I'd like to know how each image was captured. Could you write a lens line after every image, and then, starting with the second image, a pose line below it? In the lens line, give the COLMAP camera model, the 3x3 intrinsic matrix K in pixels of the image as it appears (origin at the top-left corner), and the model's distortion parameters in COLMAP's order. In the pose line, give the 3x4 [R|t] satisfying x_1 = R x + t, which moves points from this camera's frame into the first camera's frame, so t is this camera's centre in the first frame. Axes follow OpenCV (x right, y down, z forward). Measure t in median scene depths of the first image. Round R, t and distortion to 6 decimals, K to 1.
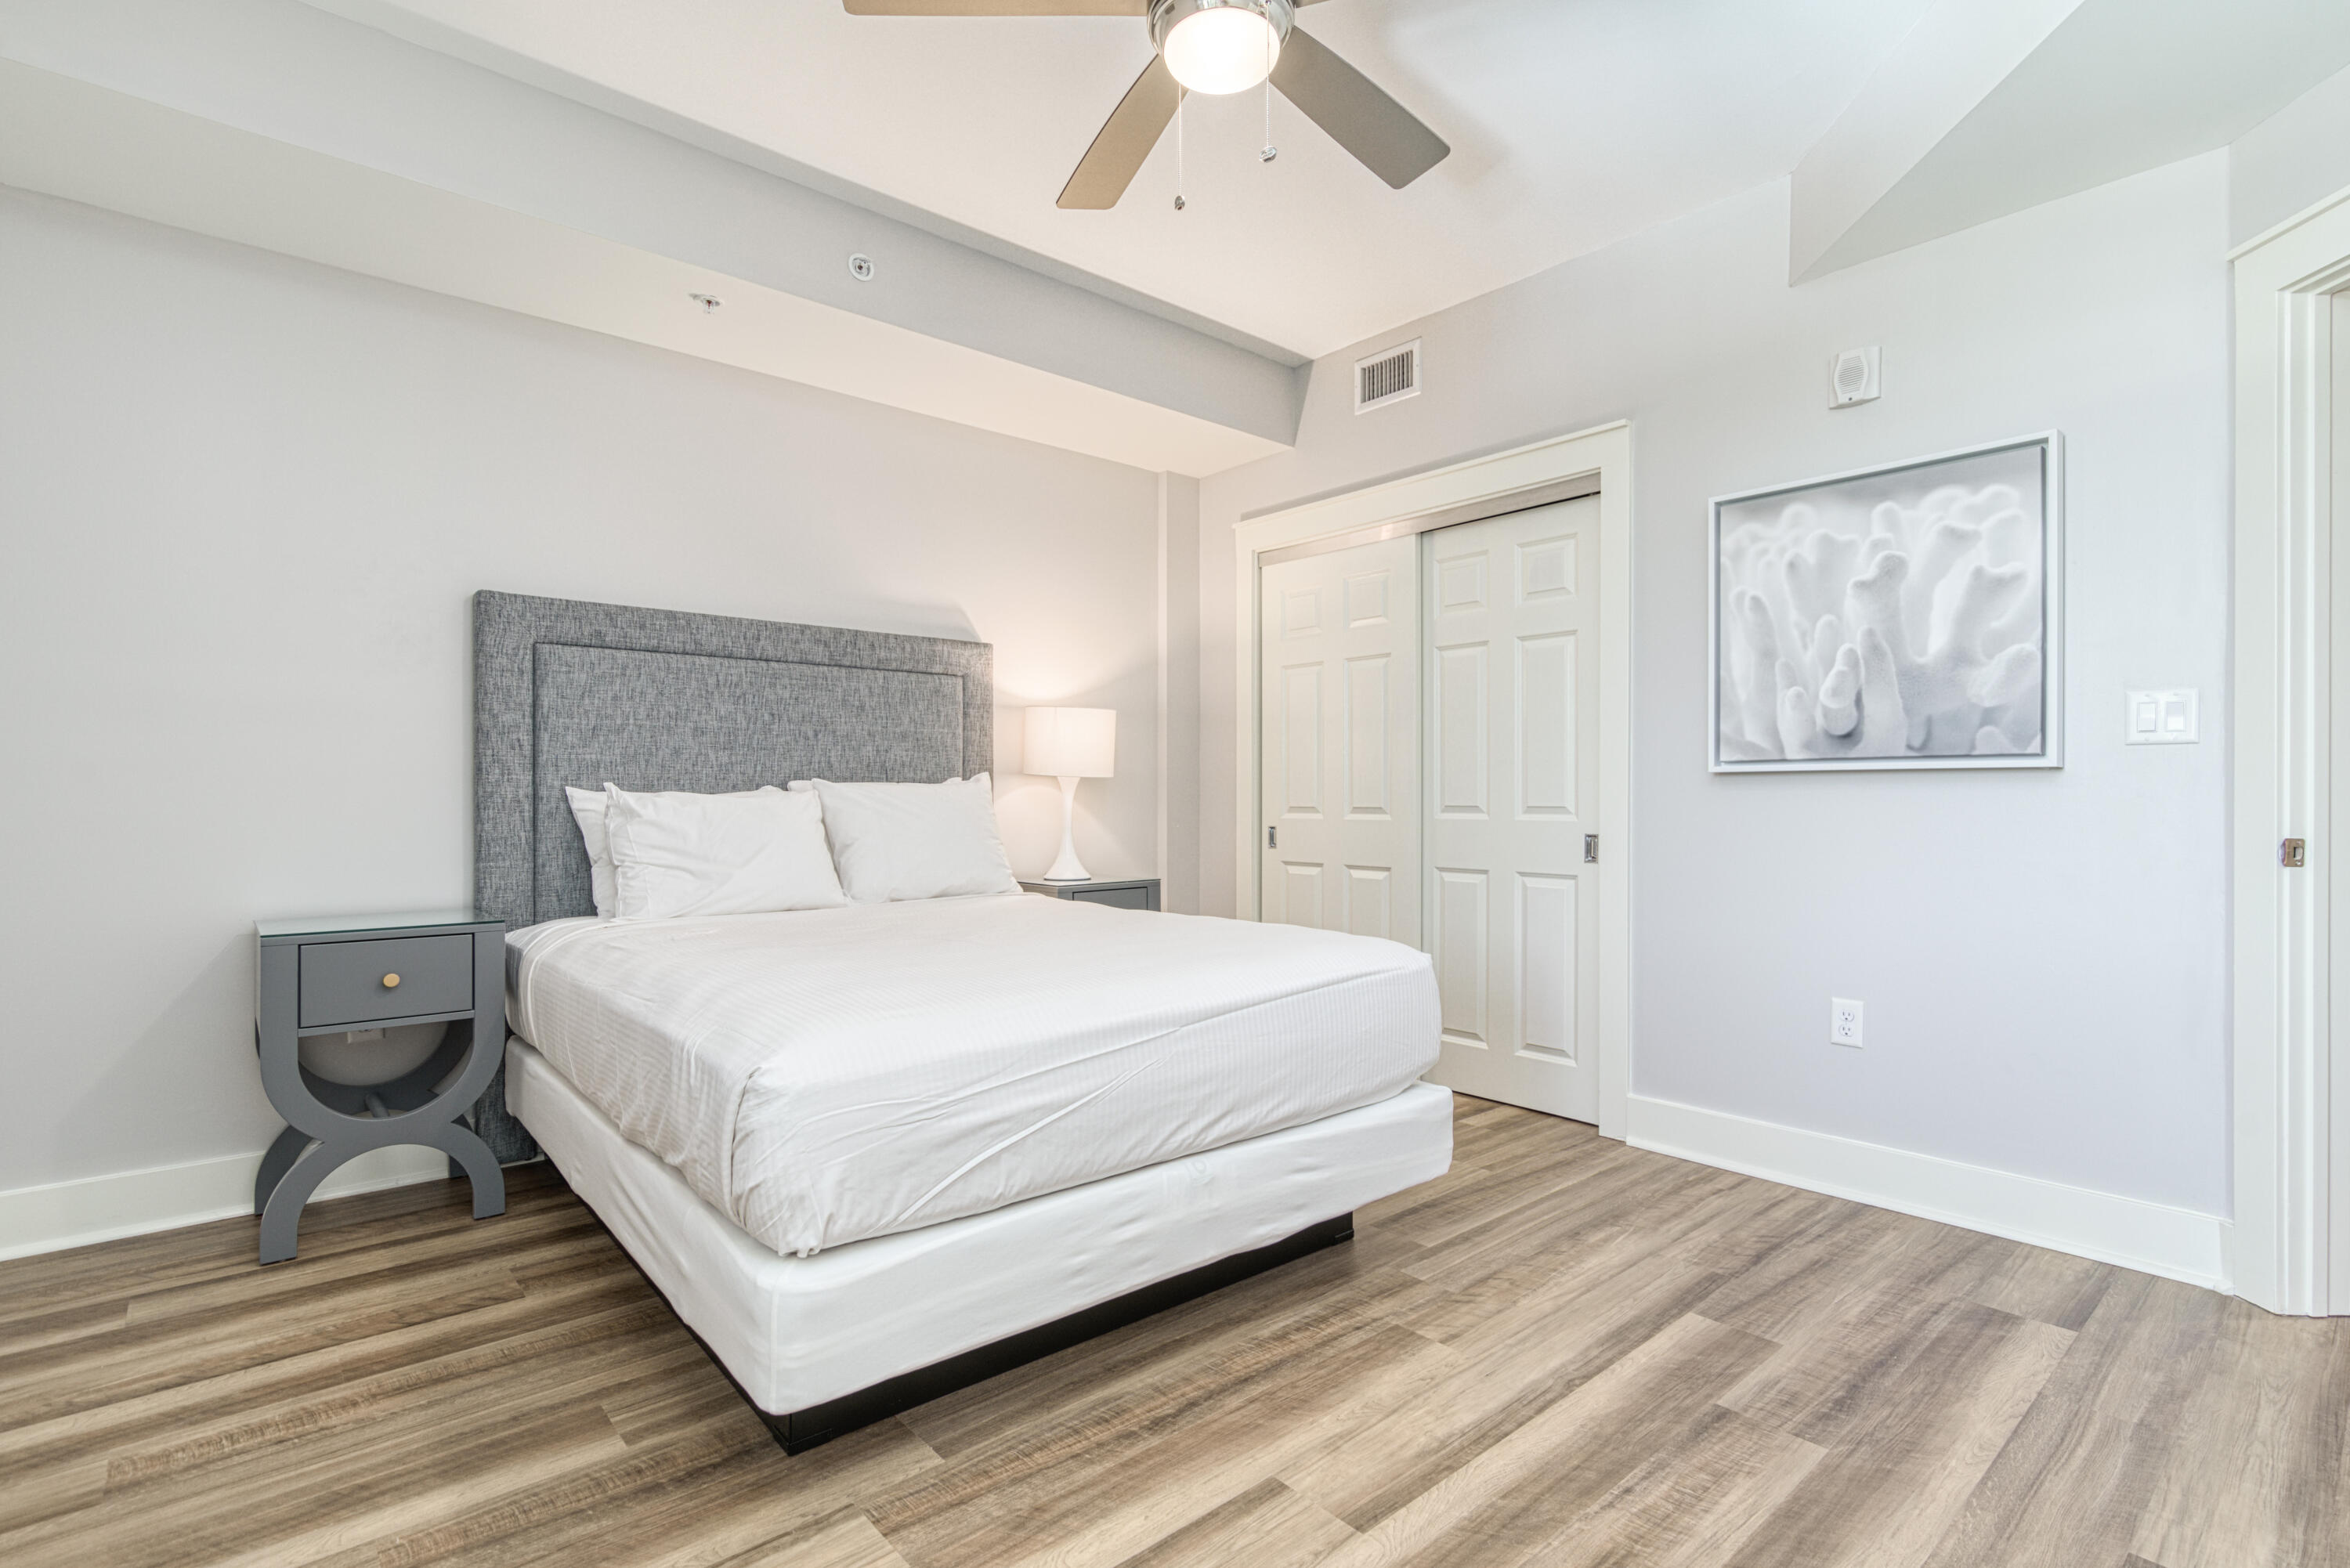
lens RADIAL K [[1099.5, 0, 1190.6], [0, 1099.5, 793.3], [0, 0, 1]] dist [0.000437, 0.000052]
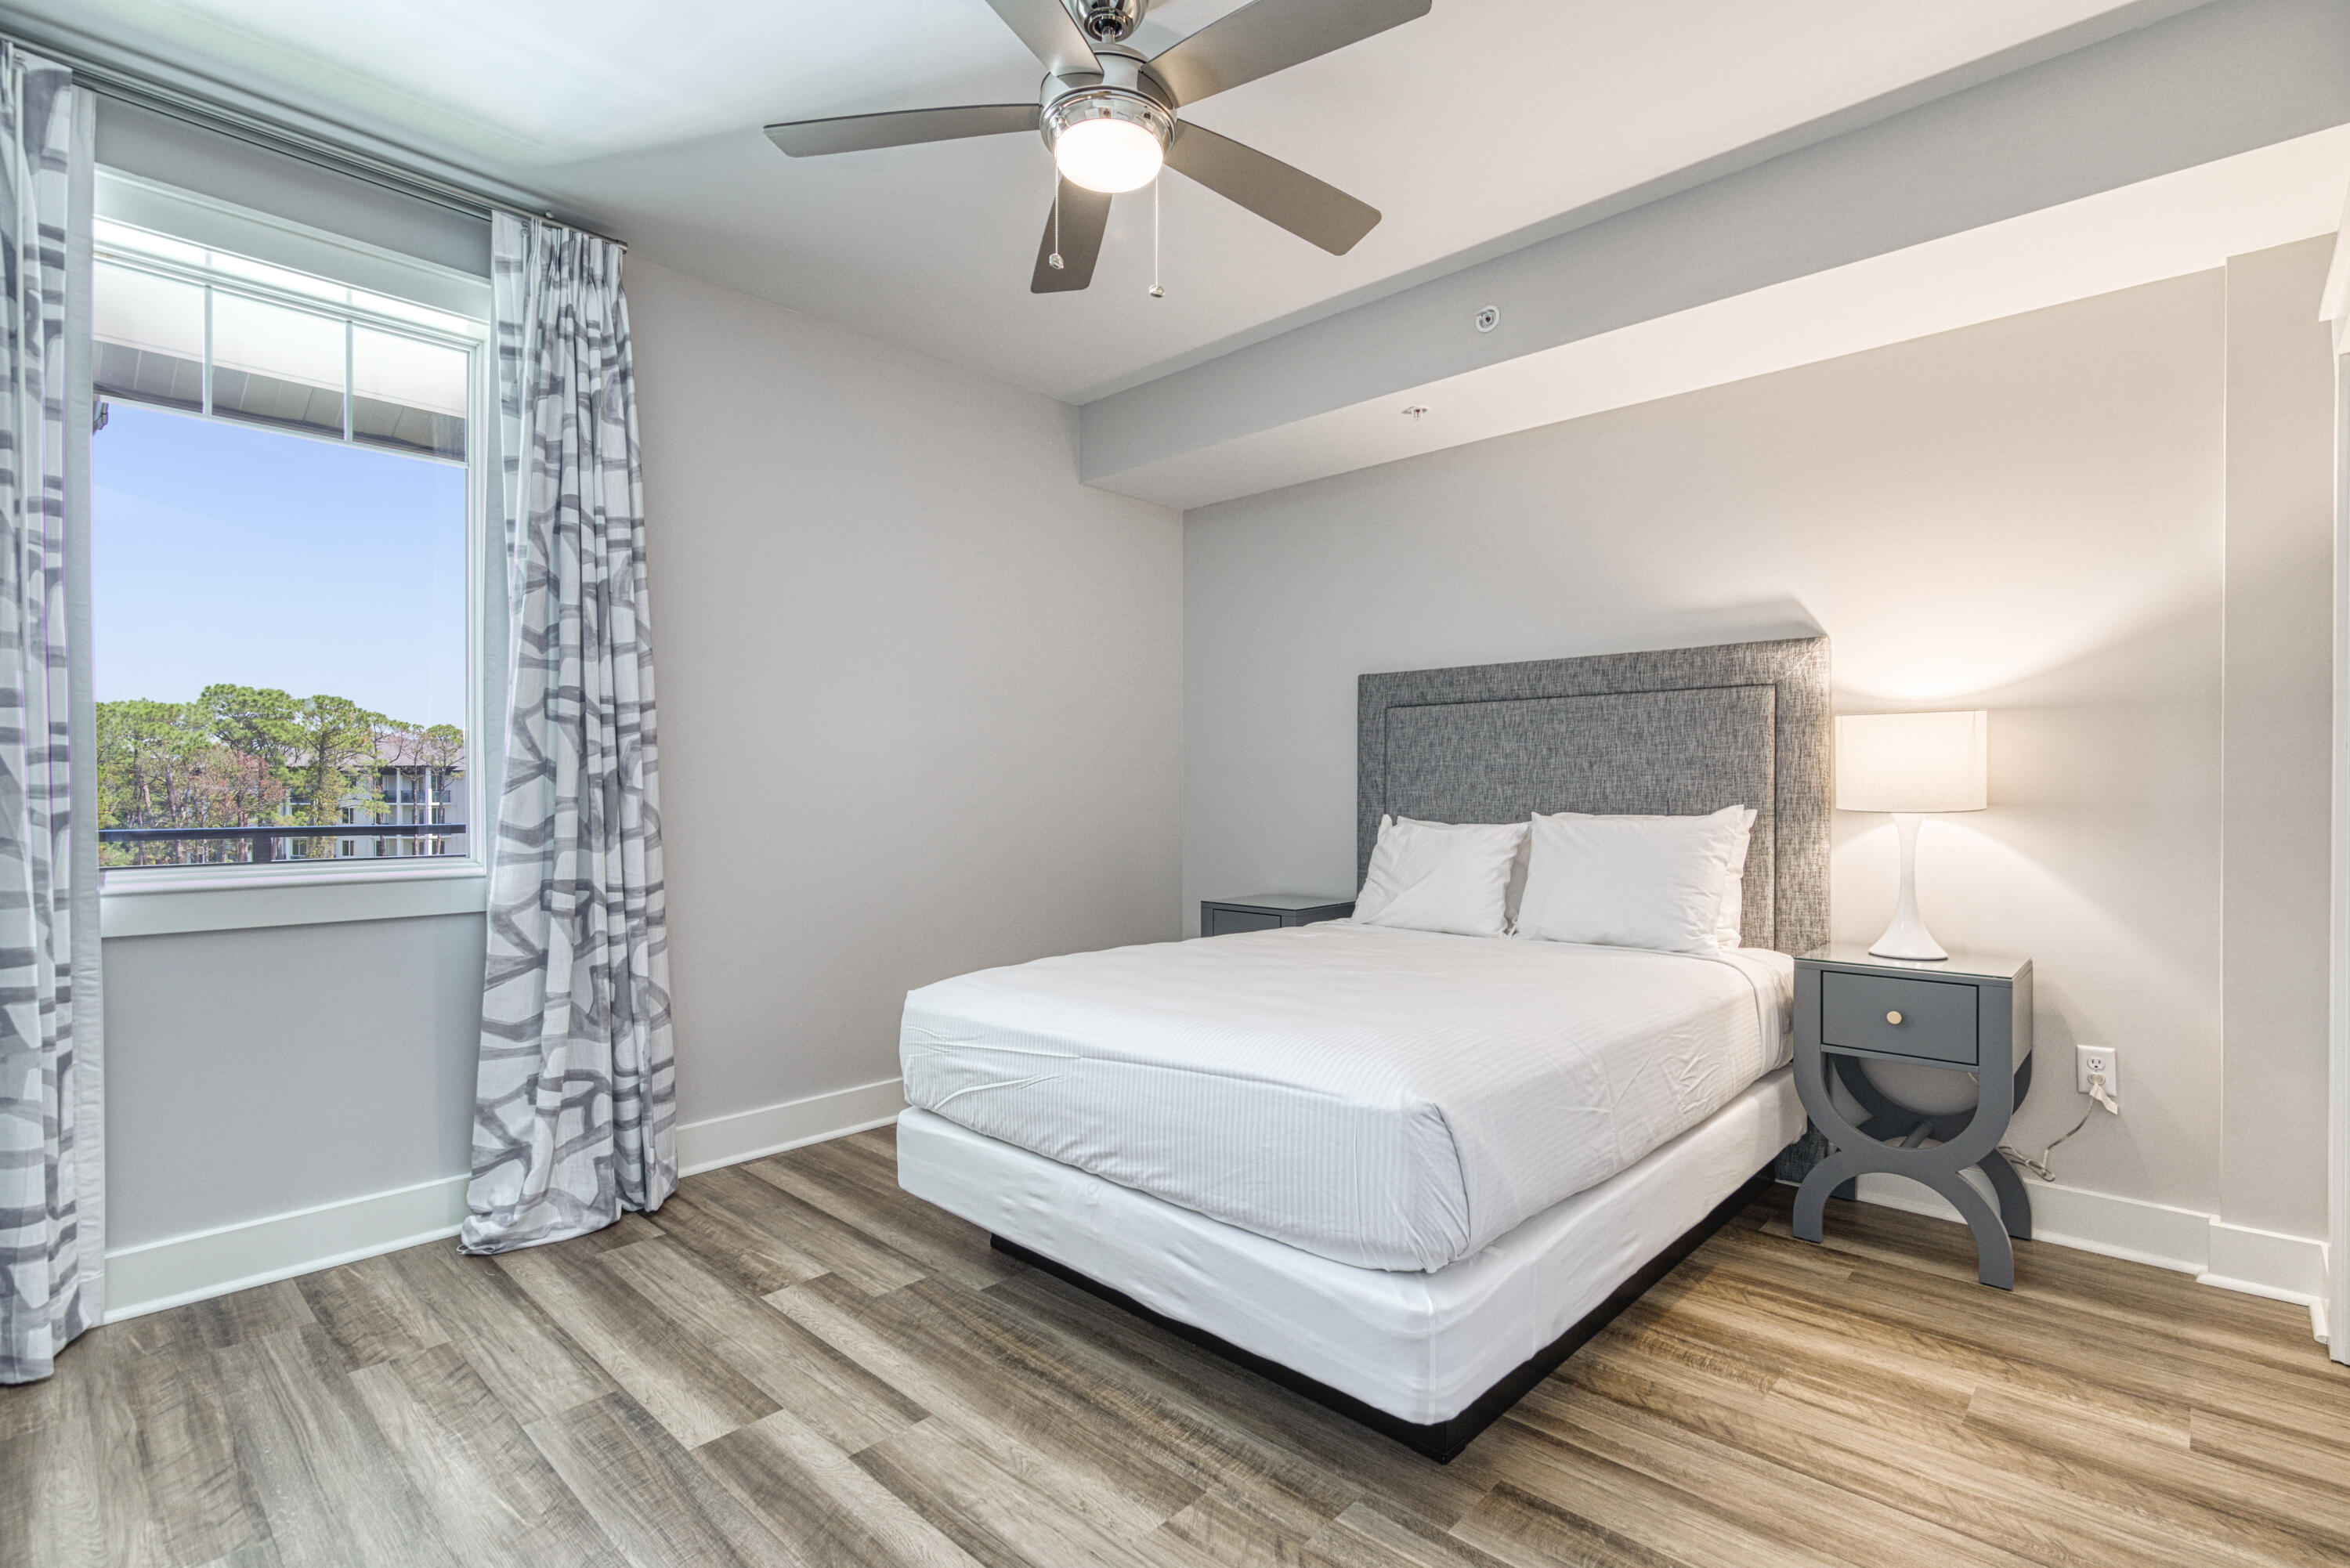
lens RADIAL K [[1099.5, 0, 1190.6], [0, 1099.5, 793.3], [0, 0, 1]] dist [0.000437, 0.000052]
pose [[0.104967, 0.003945, -0.994468, 0.682048], [0.003693, 0.999984, 0.004357, -0.038548], [0.994469, -0.004130, 0.104951, 0.600119]]
